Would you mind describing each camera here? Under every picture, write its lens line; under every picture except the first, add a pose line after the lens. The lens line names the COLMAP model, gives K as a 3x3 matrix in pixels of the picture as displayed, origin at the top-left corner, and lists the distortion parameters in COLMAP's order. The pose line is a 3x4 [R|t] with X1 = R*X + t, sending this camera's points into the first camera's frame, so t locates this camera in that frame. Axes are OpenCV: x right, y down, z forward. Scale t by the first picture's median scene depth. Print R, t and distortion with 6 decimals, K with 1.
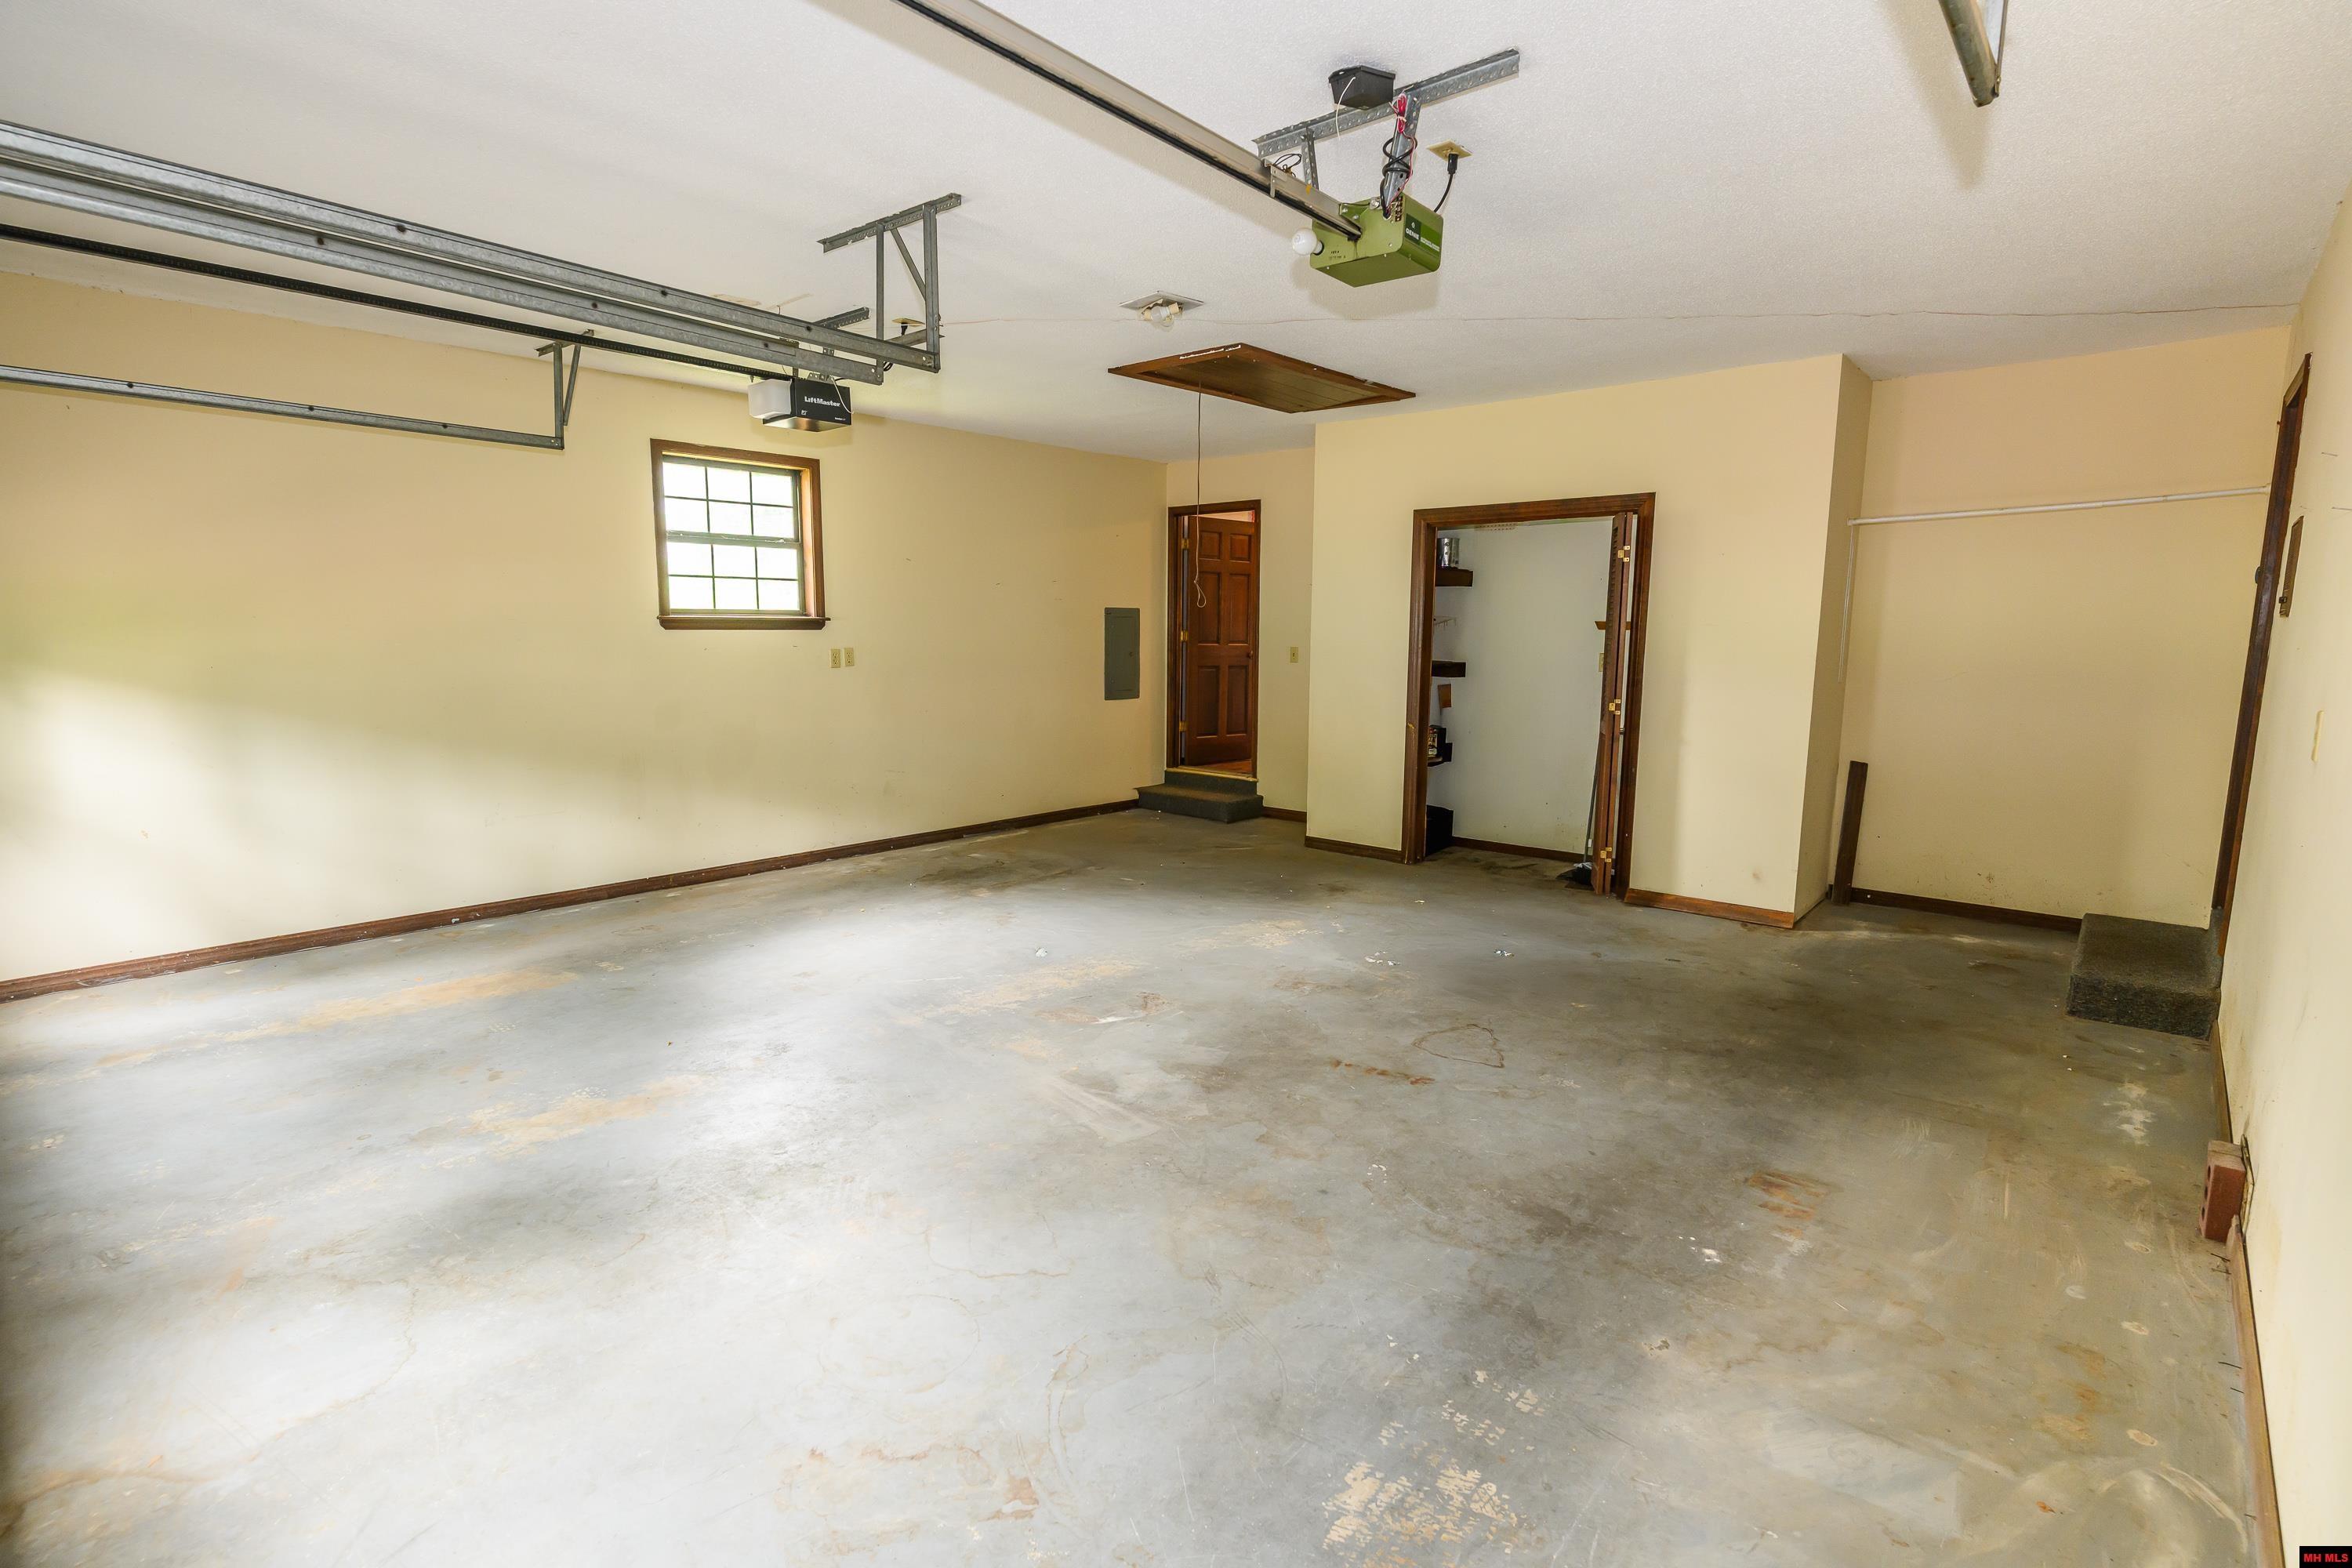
lens RADIAL K [[1121.8, 0, 1159.8], [0, 1121.8, 776.4], [0, 0, 1]] dist [0.001487, 0.000764]
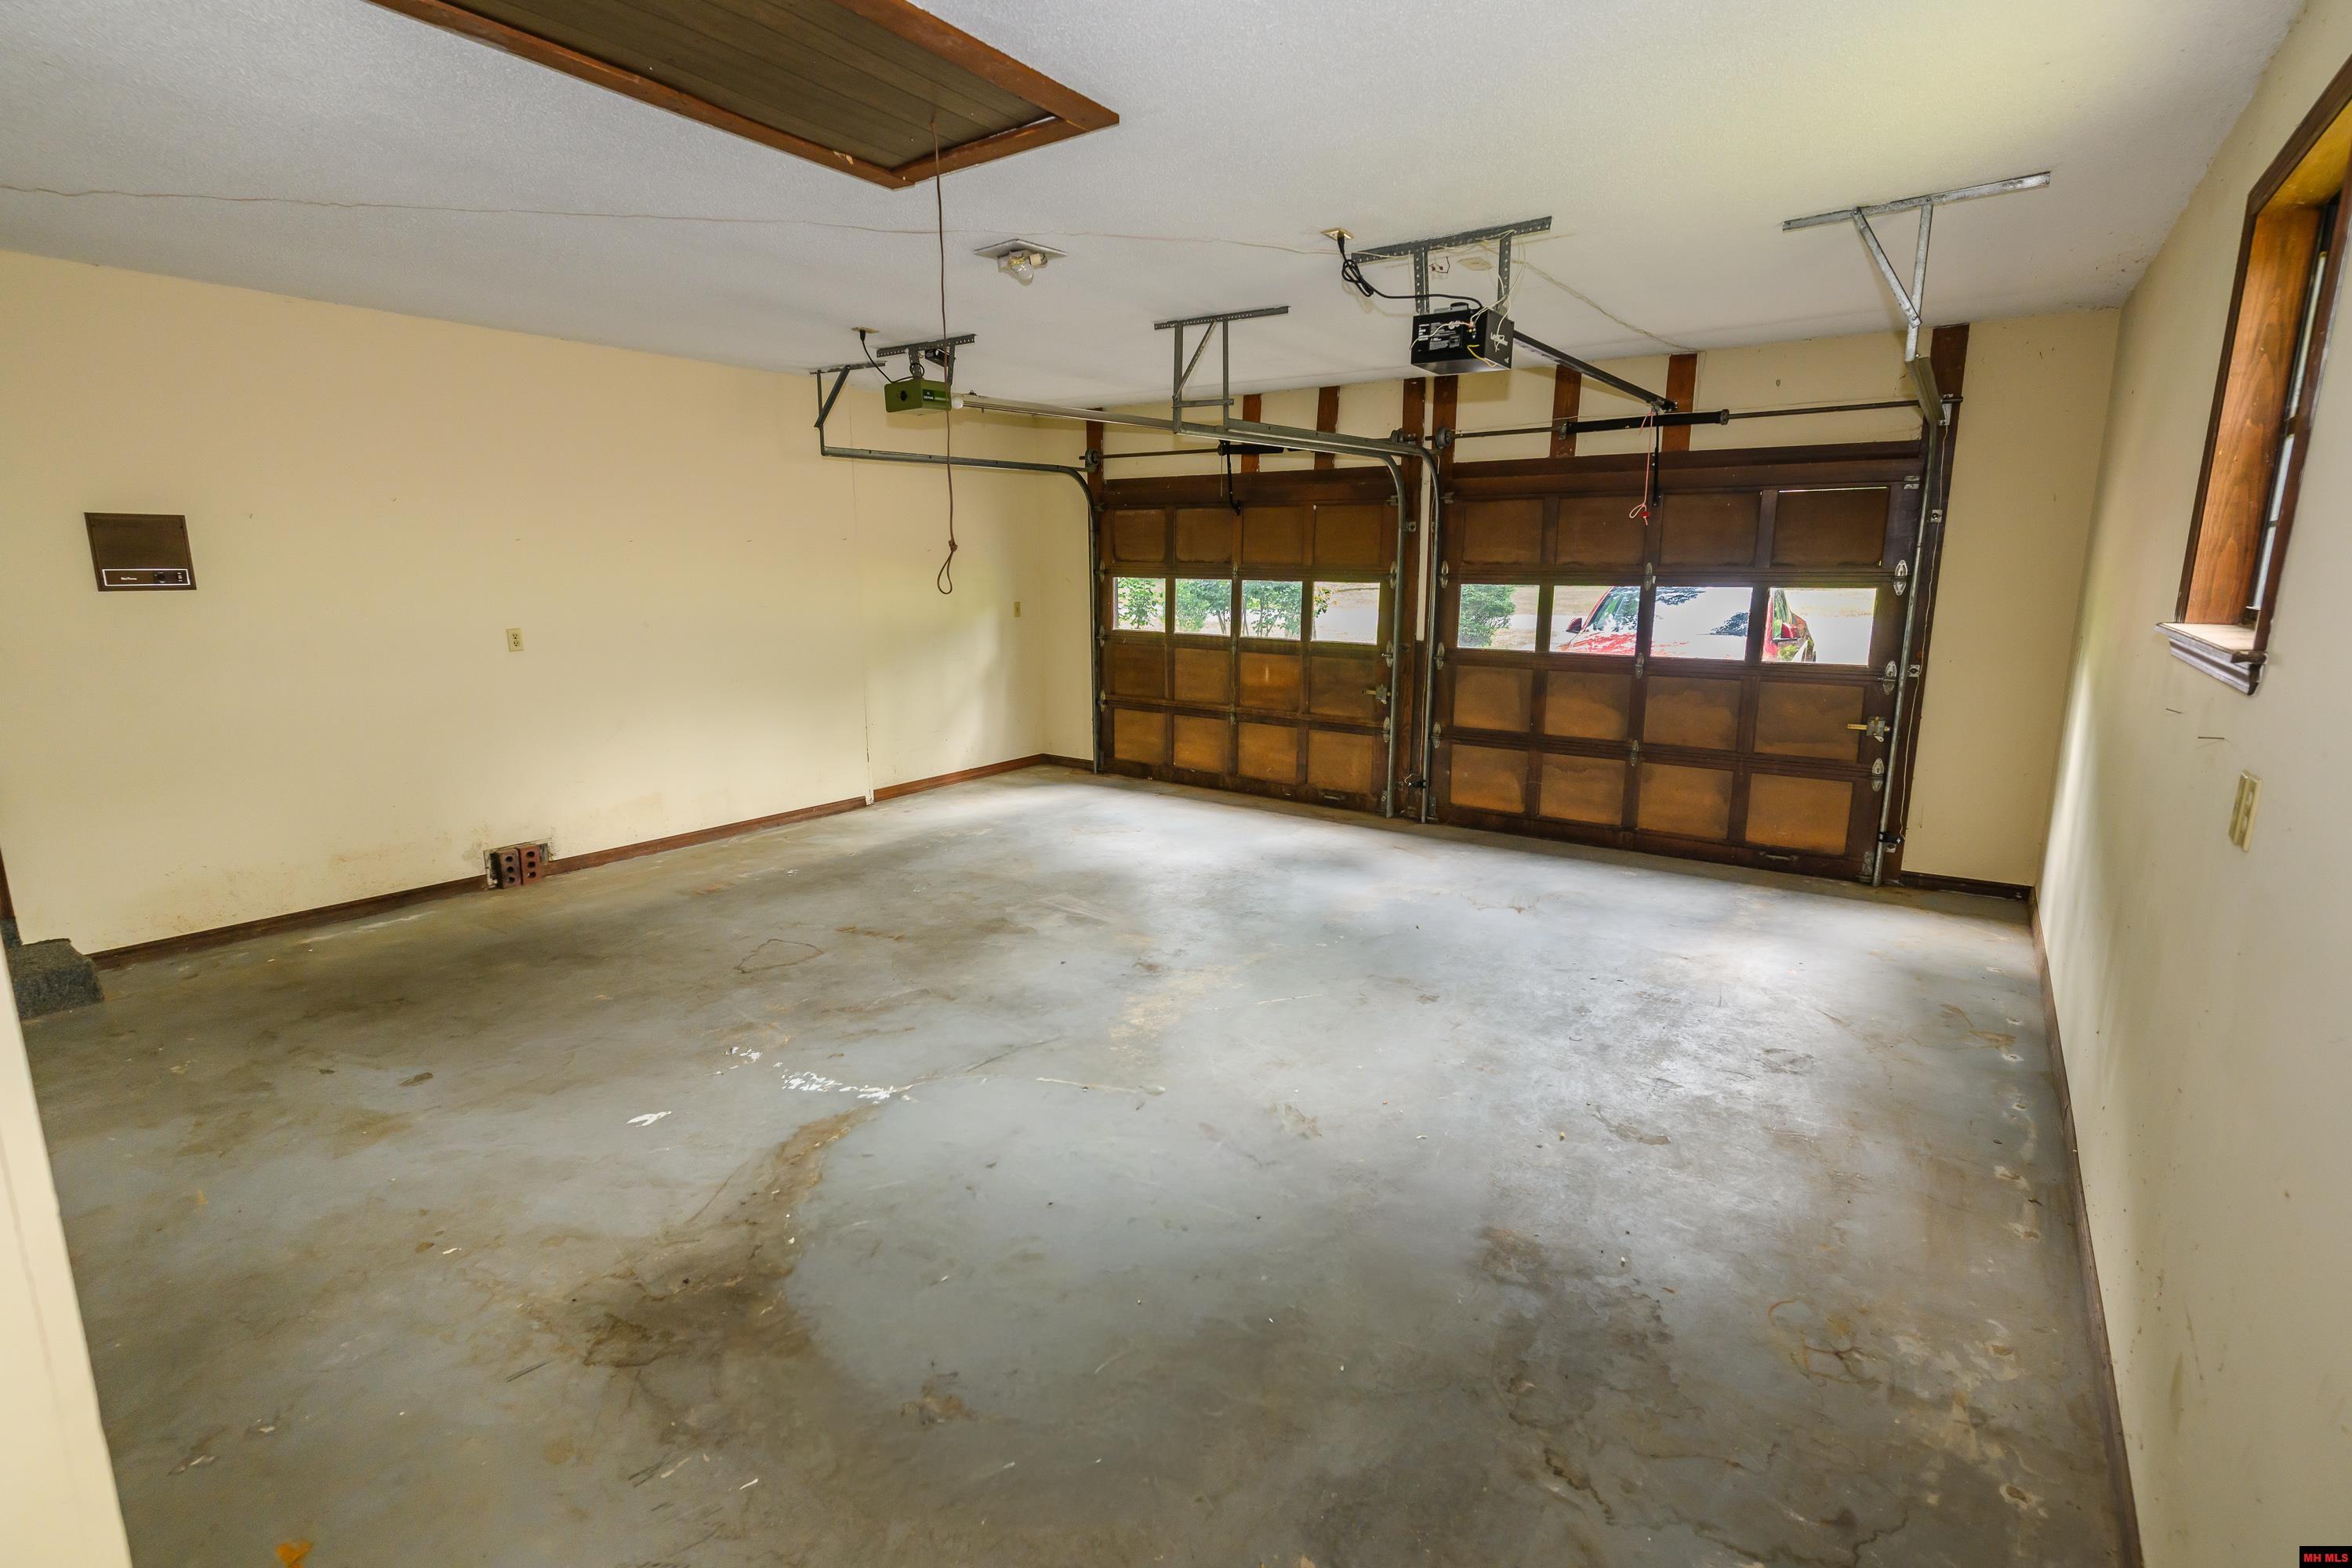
lens RADIAL K [[1121.8, 0, 1159.8], [0, 1121.8, 776.4], [0, 0, 1]] dist [0.001487, 0.000764]
pose [[-0.994829, 0.012388, -0.100804, -0.014541], [-0.020732, 0.946864, 0.320966, -0.356579], [0.099424, 0.321396, -0.941711, 2.269951]]
